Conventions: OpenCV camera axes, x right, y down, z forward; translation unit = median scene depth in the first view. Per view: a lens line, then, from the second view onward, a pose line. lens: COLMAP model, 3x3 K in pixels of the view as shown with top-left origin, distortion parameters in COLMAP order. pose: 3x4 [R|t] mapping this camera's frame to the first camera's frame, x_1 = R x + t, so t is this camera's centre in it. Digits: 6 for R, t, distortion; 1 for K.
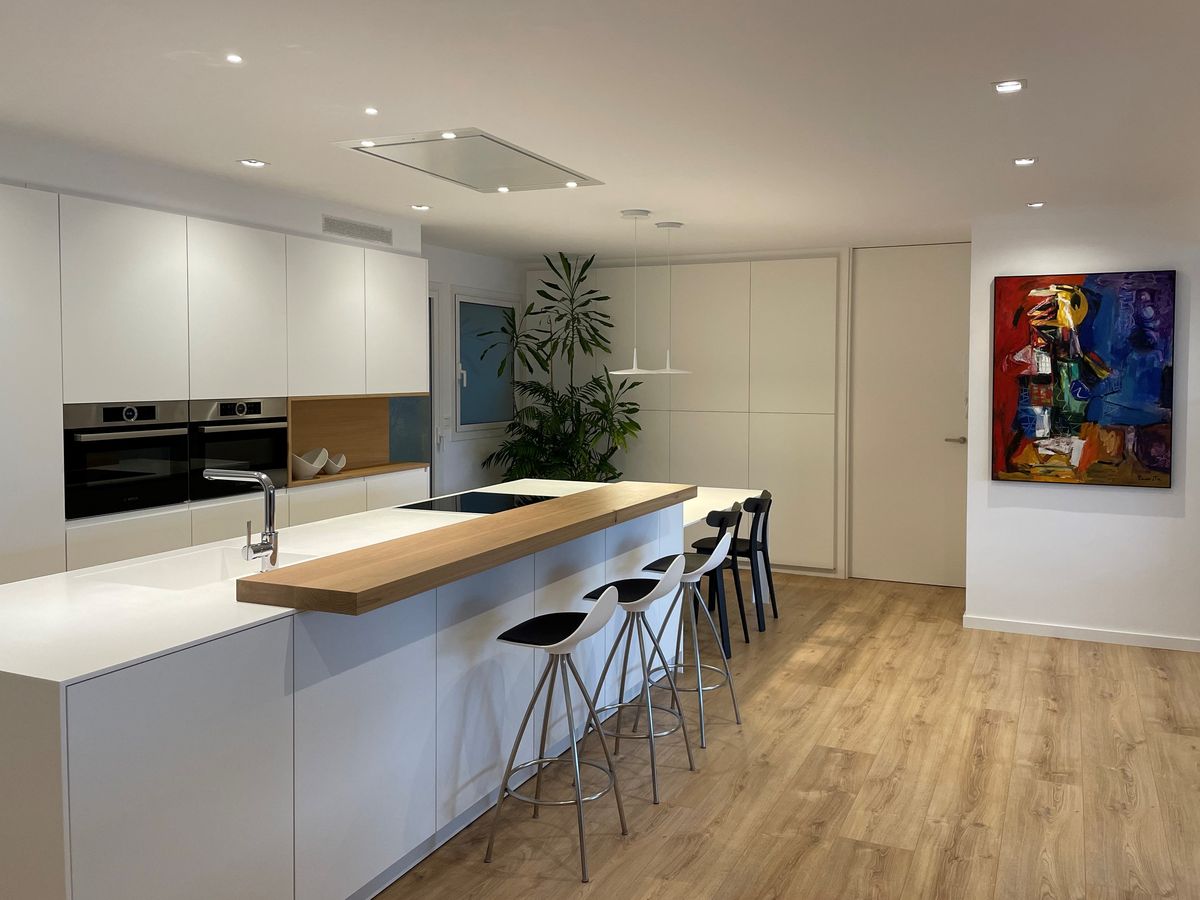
lens RADIAL K [[996.9, 0, 618.6], [0, 996.9, 412.7], [0, 0, 1]] dist [0.060761, -0.066208]
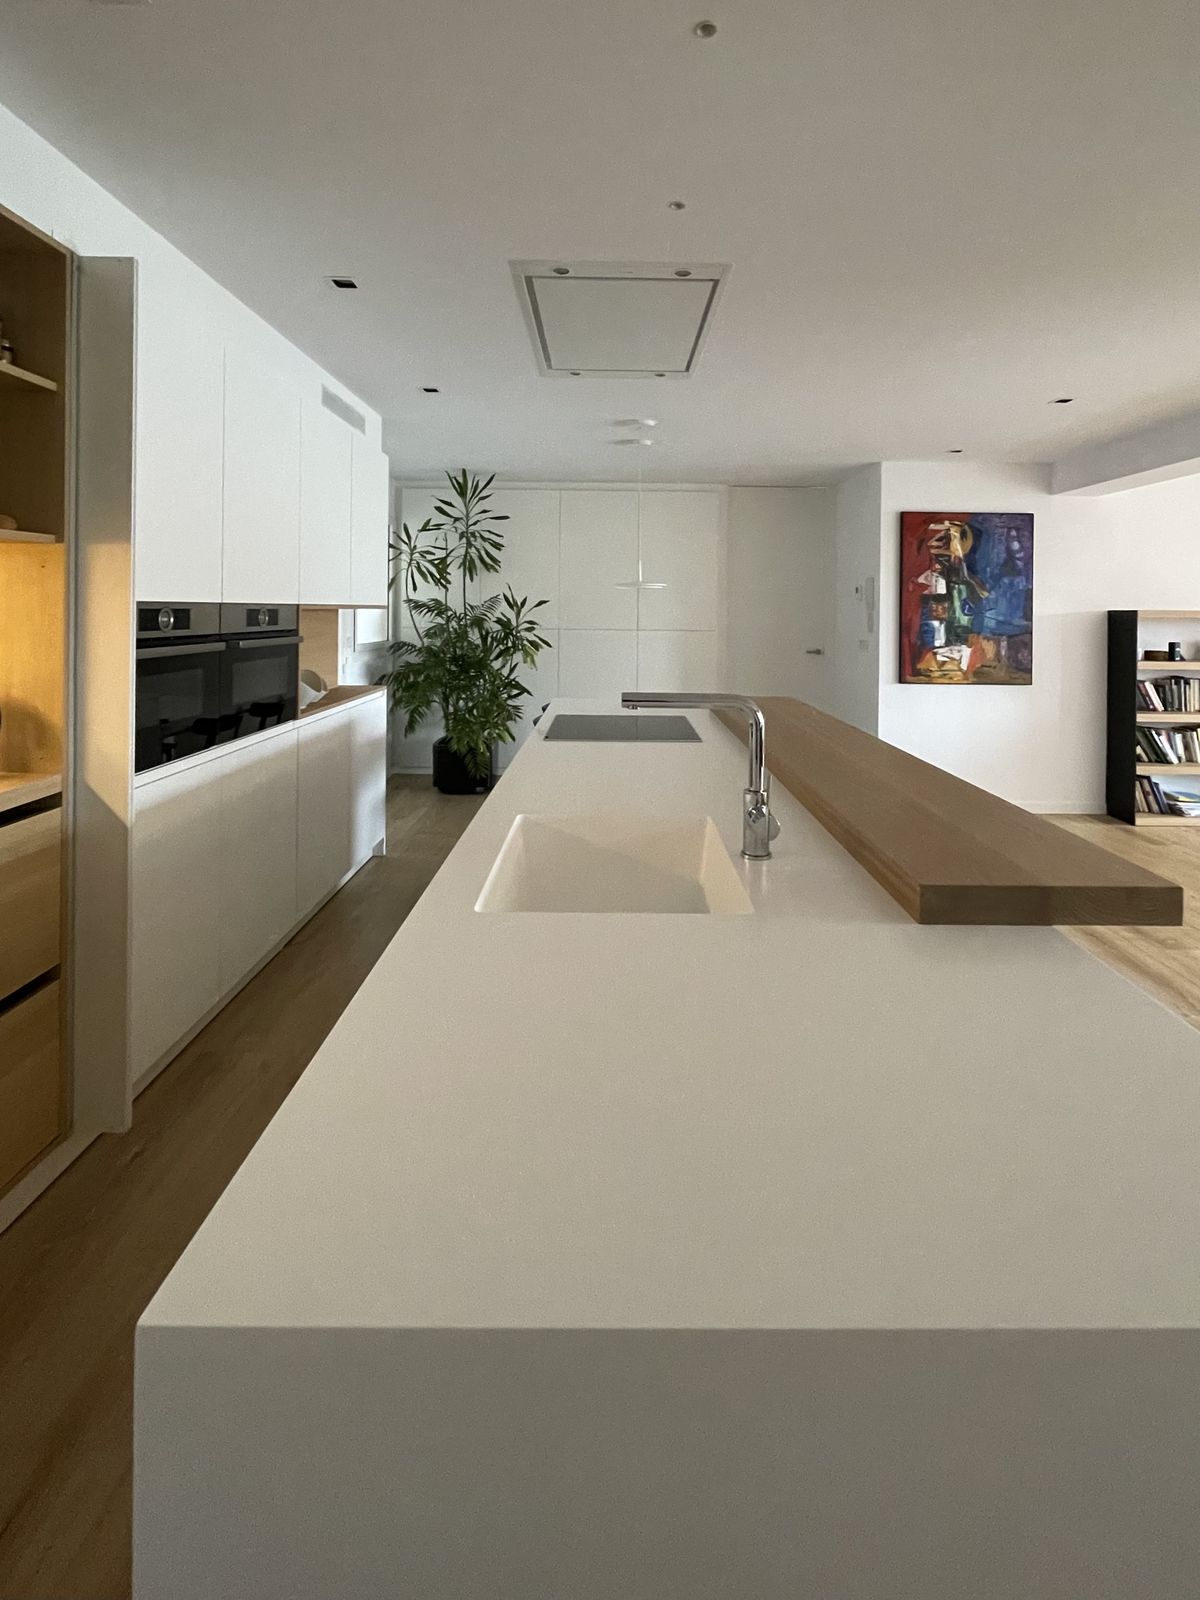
lens RADIAL K [[772.9, 0, 589.7], [0, 772.9, 608.8], [0, 0, 1]] dist [-0.022378, -0.000276]
pose [[0.914335, 0.008908, 0.404860, -0.340216], [0.007283, 0.999235, -0.038433, 0.012007], [-0.404892, 0.038089, 0.913571, 0.332928]]
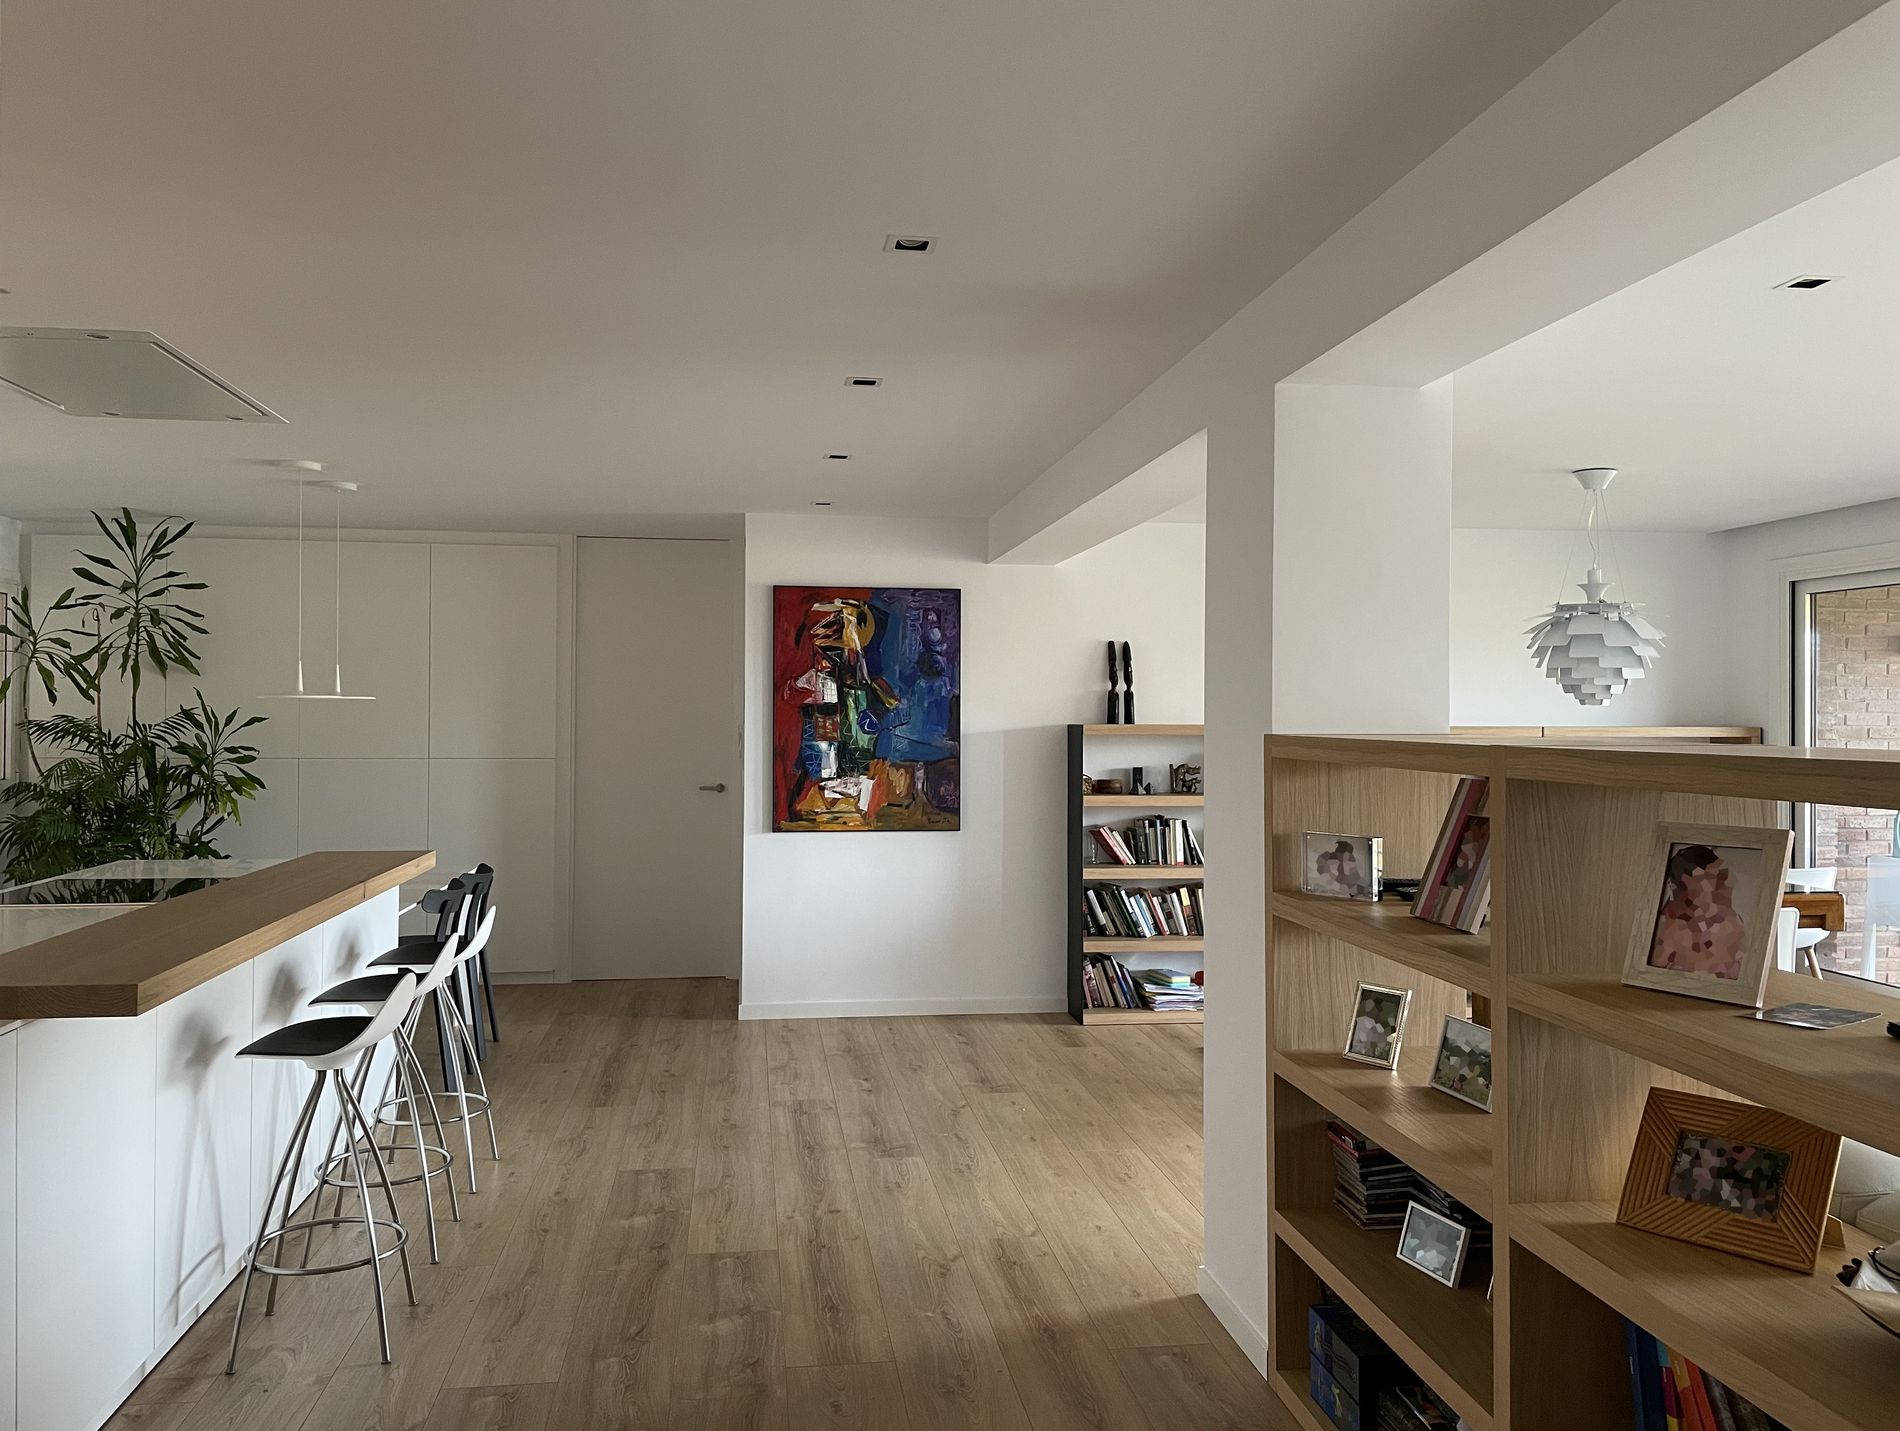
lens RADIAL K [[1454.2, 0, 945.3], [0, 1454.2, 685.8], [0, 0, 1]] dist [0.051592, -0.063160]
pose [[0.847177, 0.012849, 0.531156, -0.146797], [0.019751, 0.998255, -0.055652, 0.017372], [-0.530944, 0.057638, 0.845444, -0.088377]]
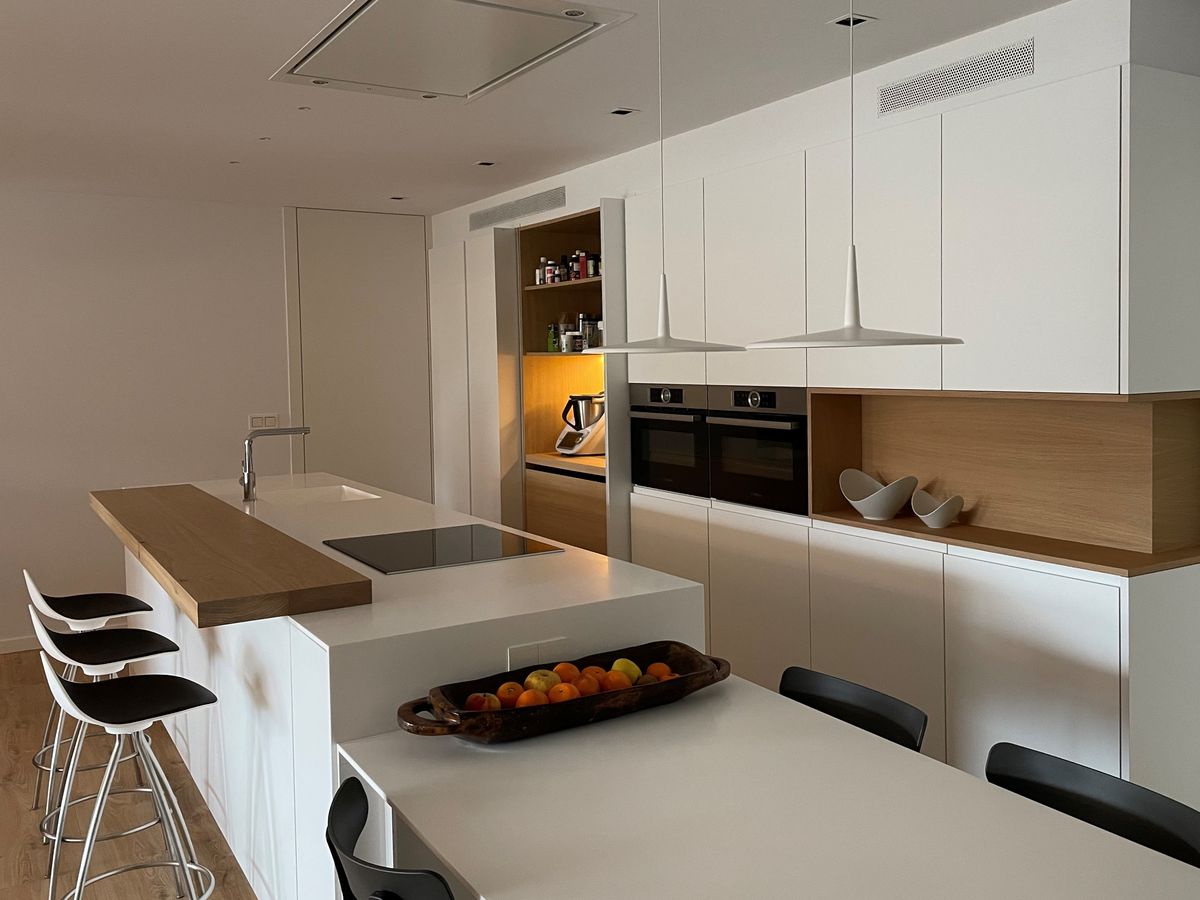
lens RADIAL K [[996.9, 0, 592.9], [0, 996.9, 402.6], [0, 0, 1]] dist [0.060761, -0.066208]
pose [[-0.560205, 0.028732, -0.827855, 0.292497], [-0.034922, 0.997691, 0.058258, -0.036796], [0.827617, 0.061547, -0.557908, 1.167801]]
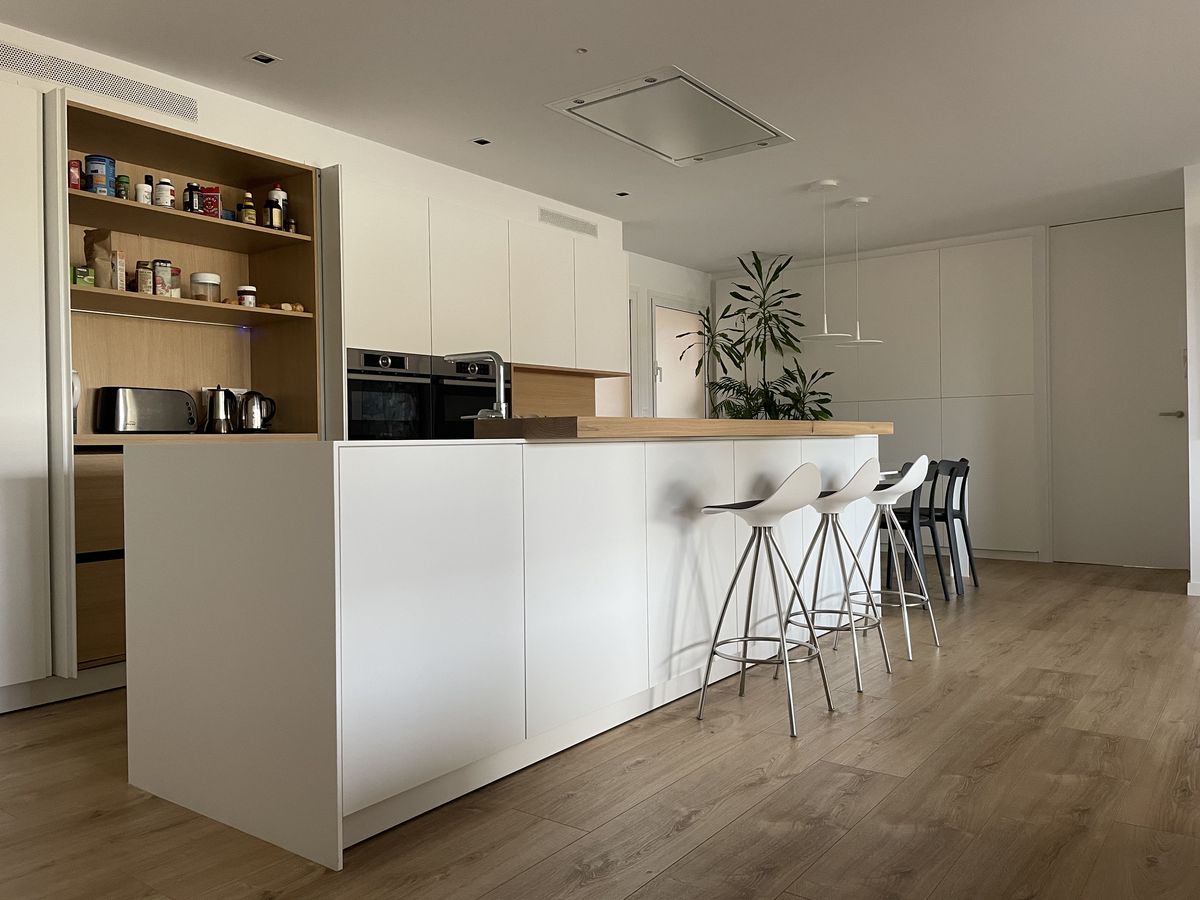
lens RADIAL K [[907.1, 0, 592.2], [0, 907.1, 448.8], [0, 0, 1]] dist [0.054792, -0.078349]
pose [[0.973968, -0.013106, -0.226306, -0.010010], [0.004645, 0.999271, -0.037880, 0.112318], [0.226638, 0.035843, 0.973319, 0.022945]]
